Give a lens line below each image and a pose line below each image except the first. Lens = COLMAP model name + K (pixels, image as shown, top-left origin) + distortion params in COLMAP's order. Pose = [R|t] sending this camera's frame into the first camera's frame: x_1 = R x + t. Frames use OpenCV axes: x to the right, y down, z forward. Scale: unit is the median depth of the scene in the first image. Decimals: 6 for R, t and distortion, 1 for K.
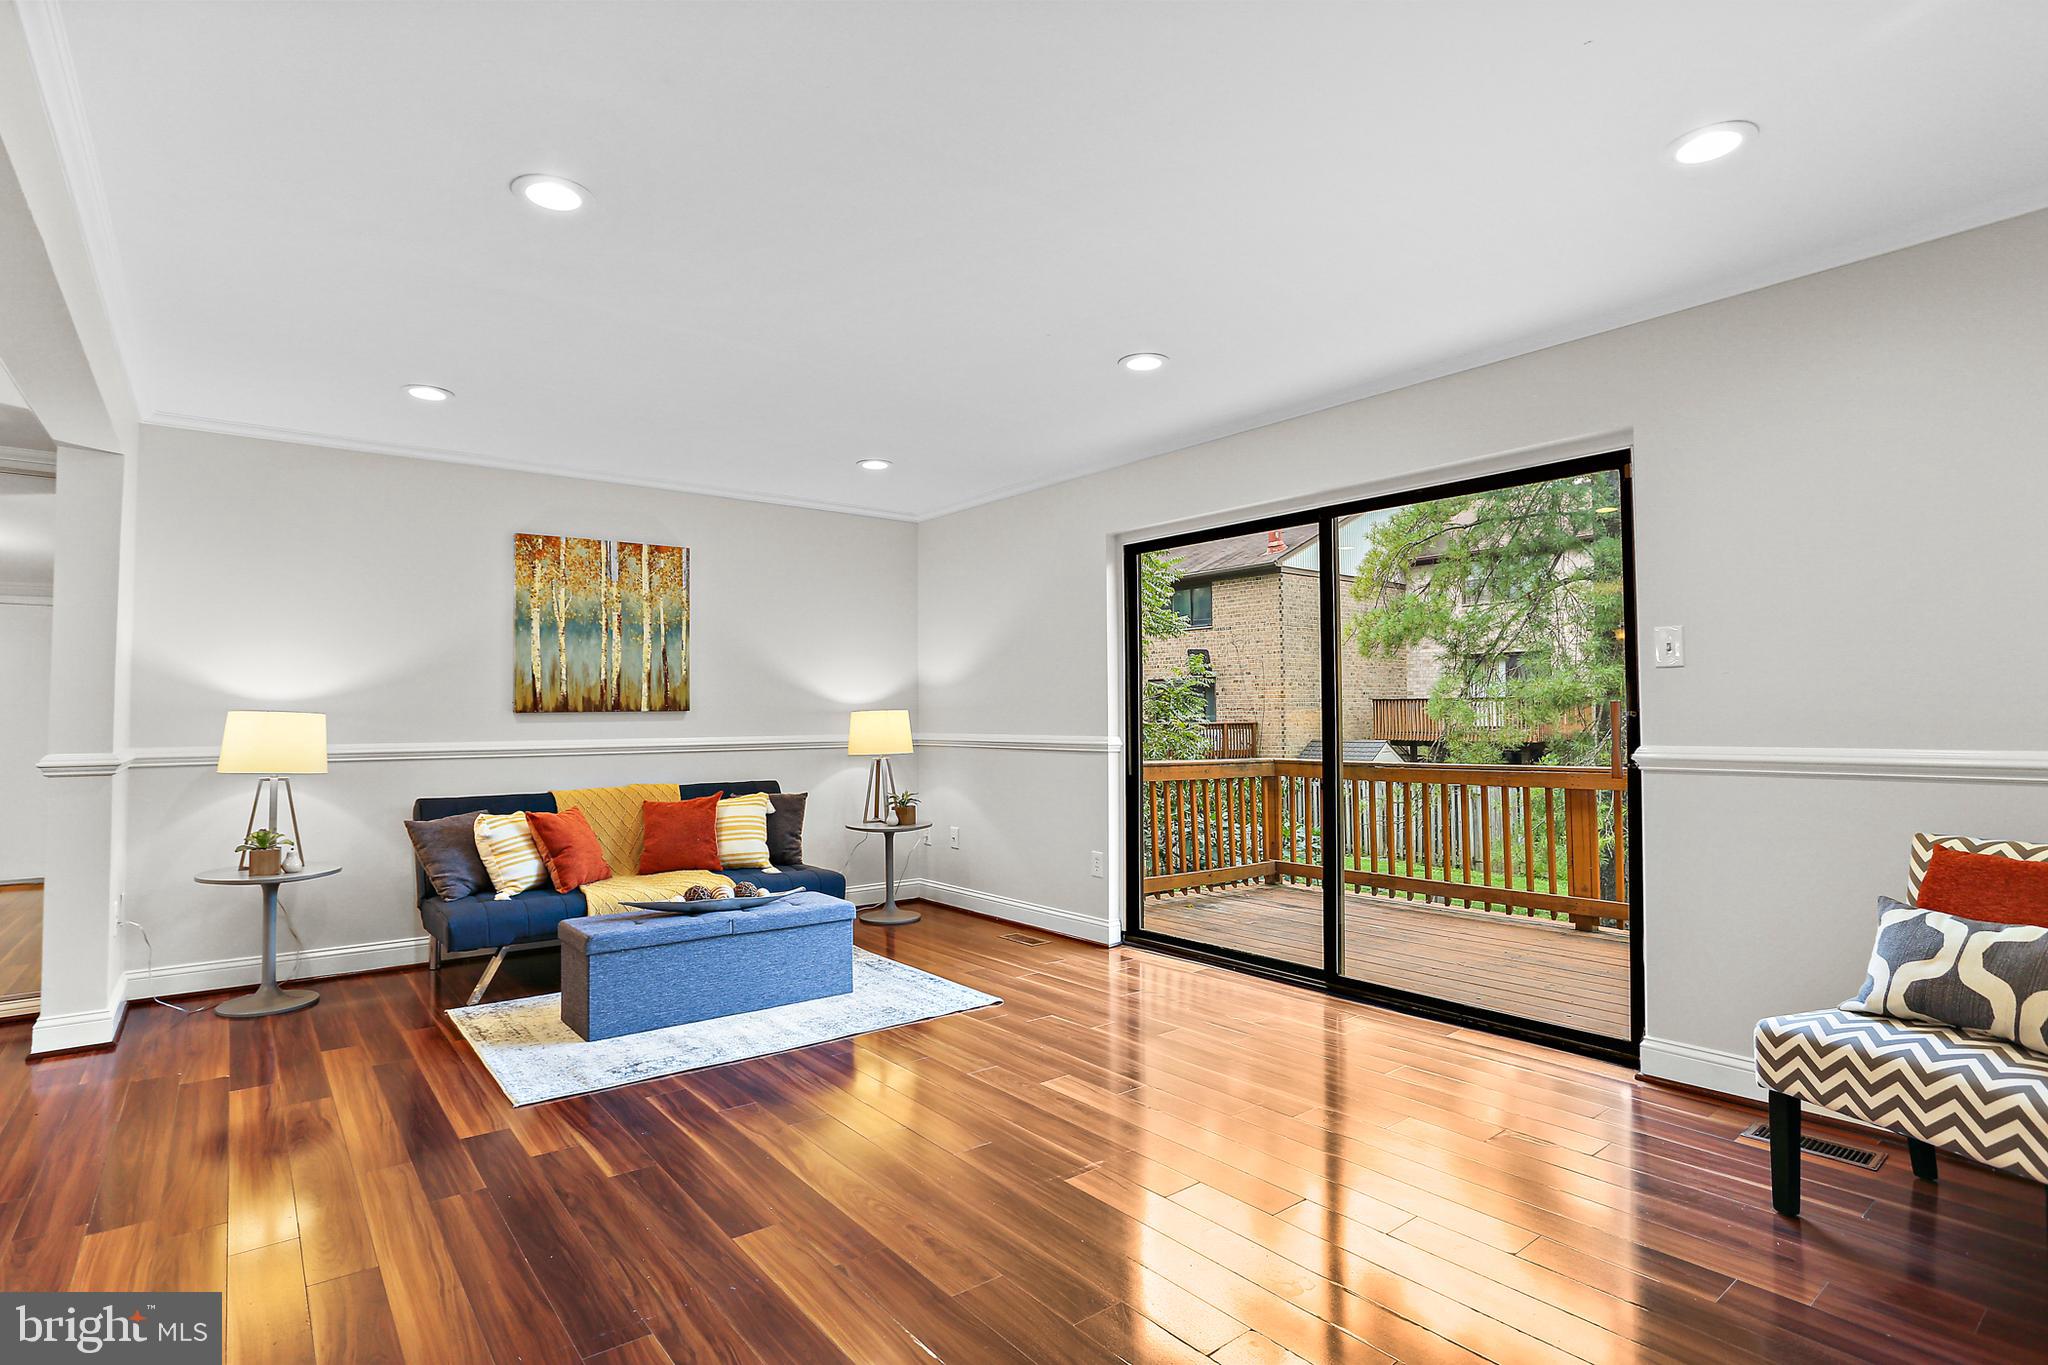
lens RADIAL K [[1046.1, 0, 1007.8], [0, 1046.1, 672.2], [0, 0, 1]] dist [-0.030420, 0.009241]
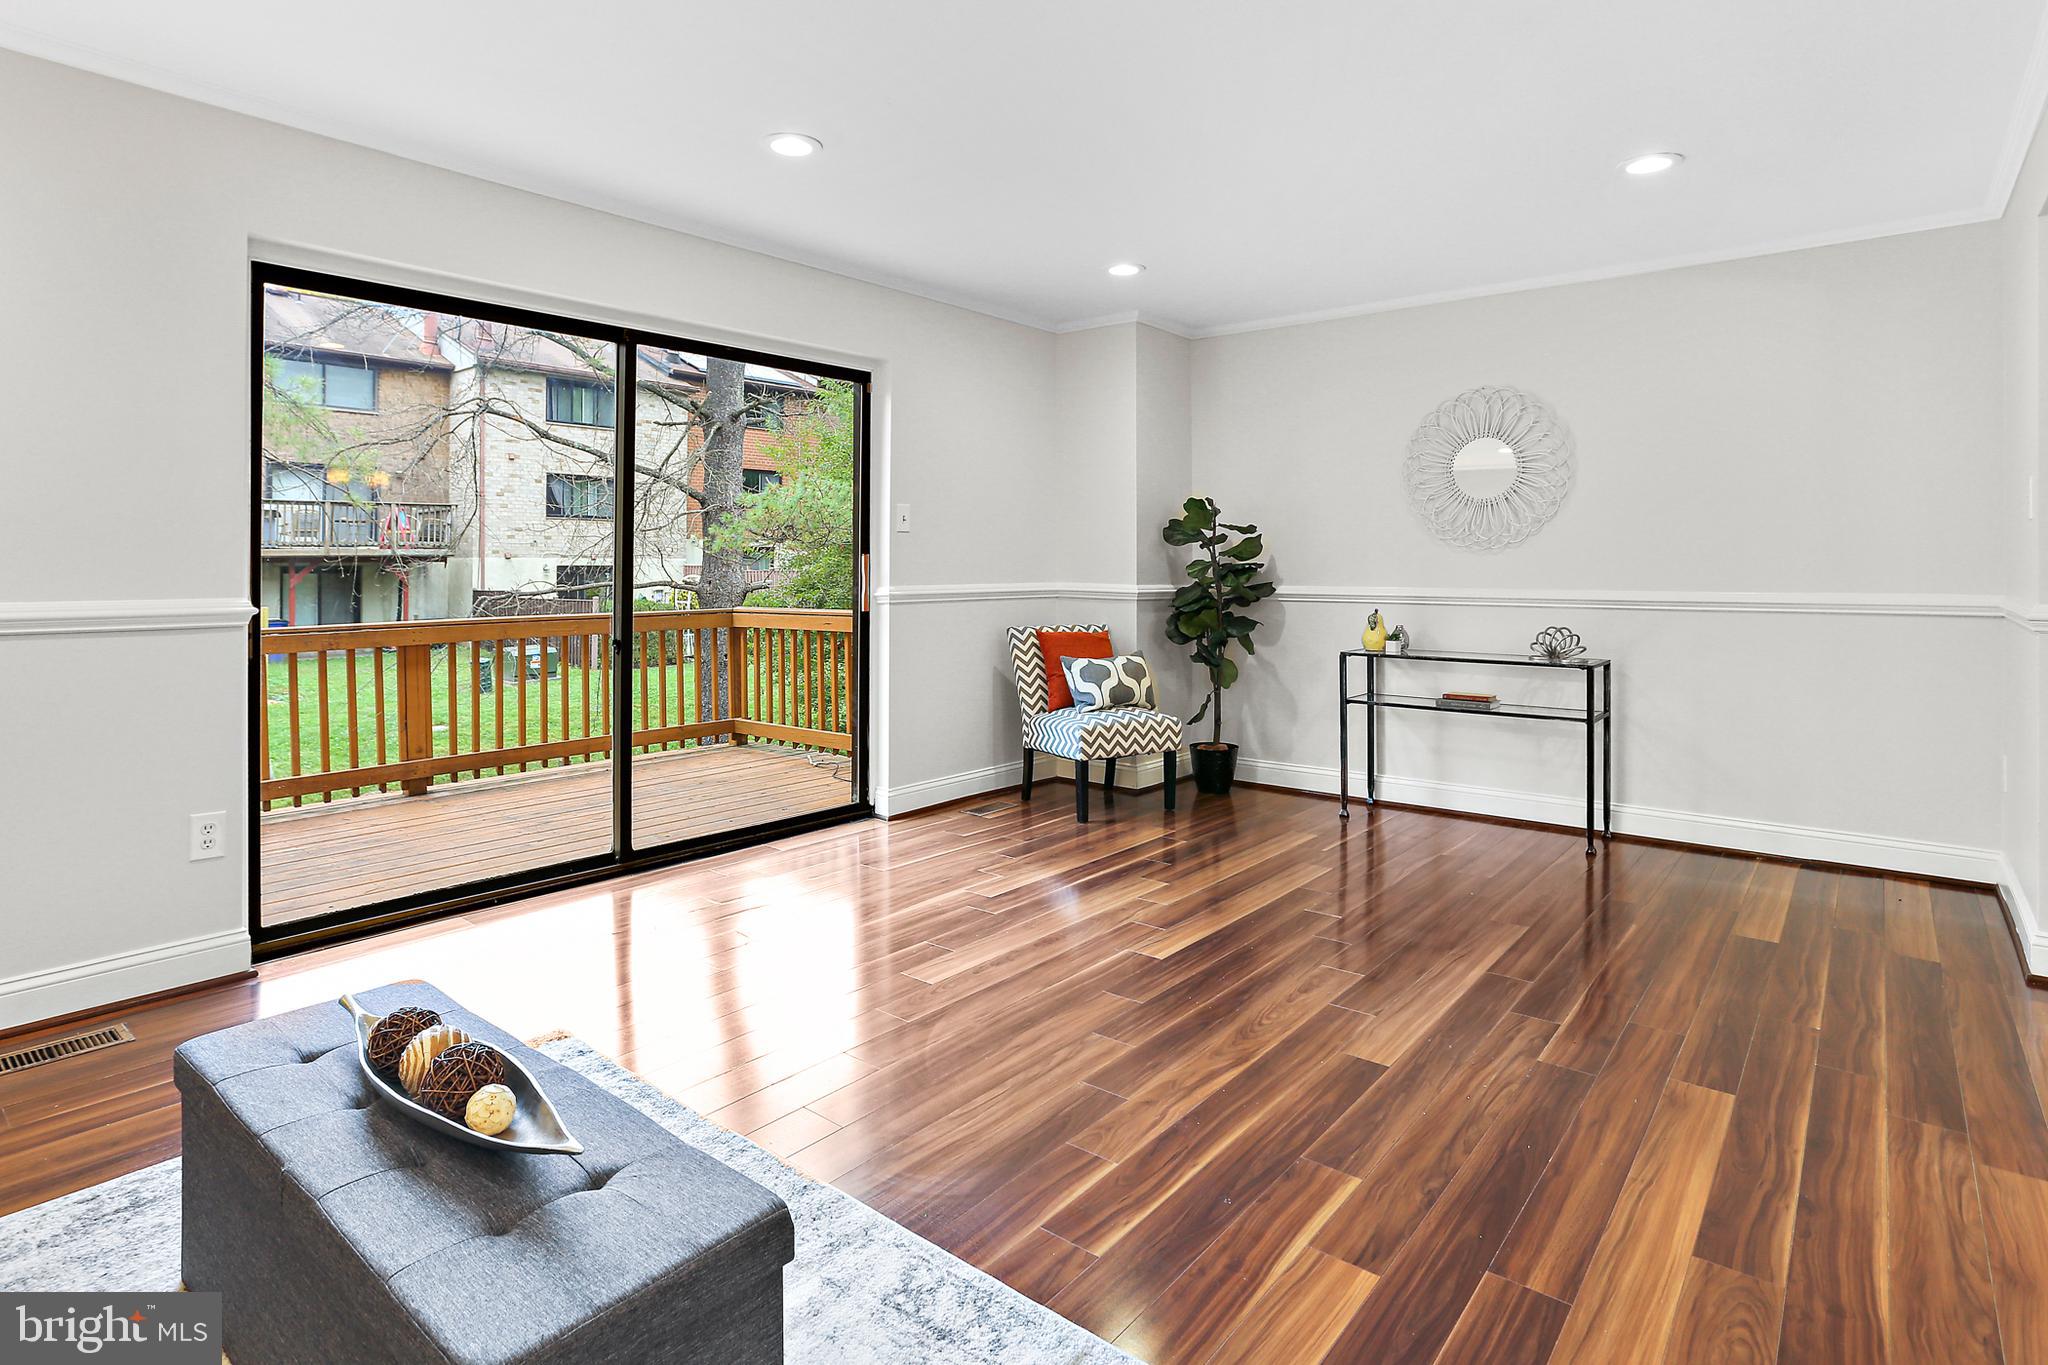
lens RADIAL K [[1046.1, 0, 1059.9], [0, 1046.1, 562.1], [0, 0, 1]] dist [-0.030420, 0.009241]
pose [[-0.249779, 0.010082, 0.968250, -0.531262], [-0.041002, 0.998939, -0.020979, 0.035999], [-0.967434, -0.044940, -0.249100, 0.713656]]
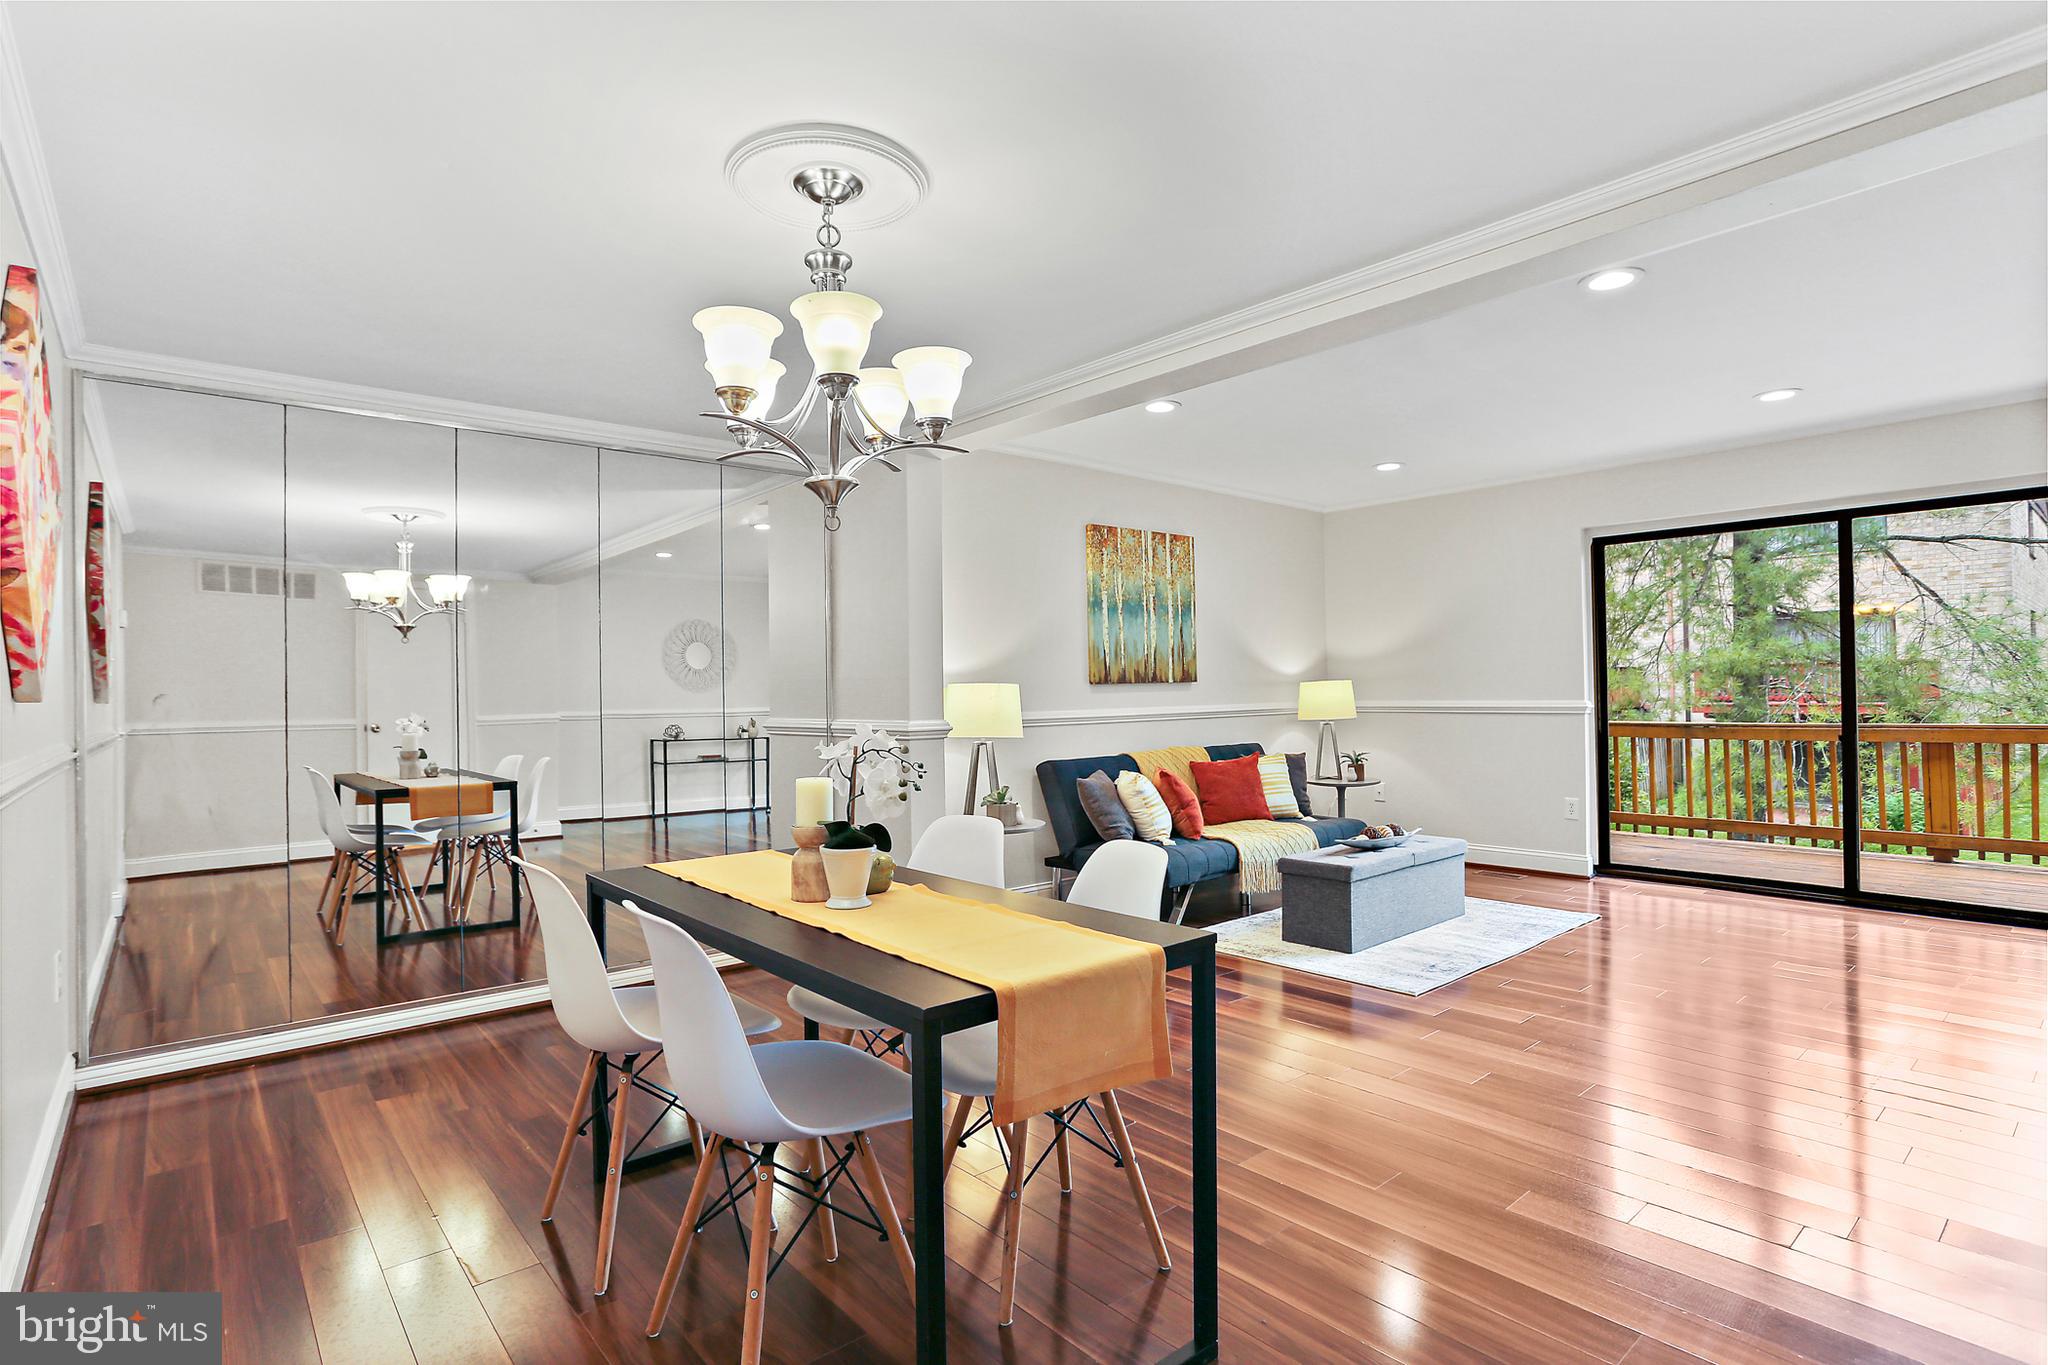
lens RADIAL K [[1046.1, 0, 1015.7], [0, 1046.1, 680.7], [0, 0, 1]] dist [-0.030420, 0.009241]
pose [[0.997893, -0.007241, 0.064476, -0.613529], [0.005276, 0.999518, 0.030583, 0.000057], [-0.064666, -0.030178, 0.997451, -0.120992]]
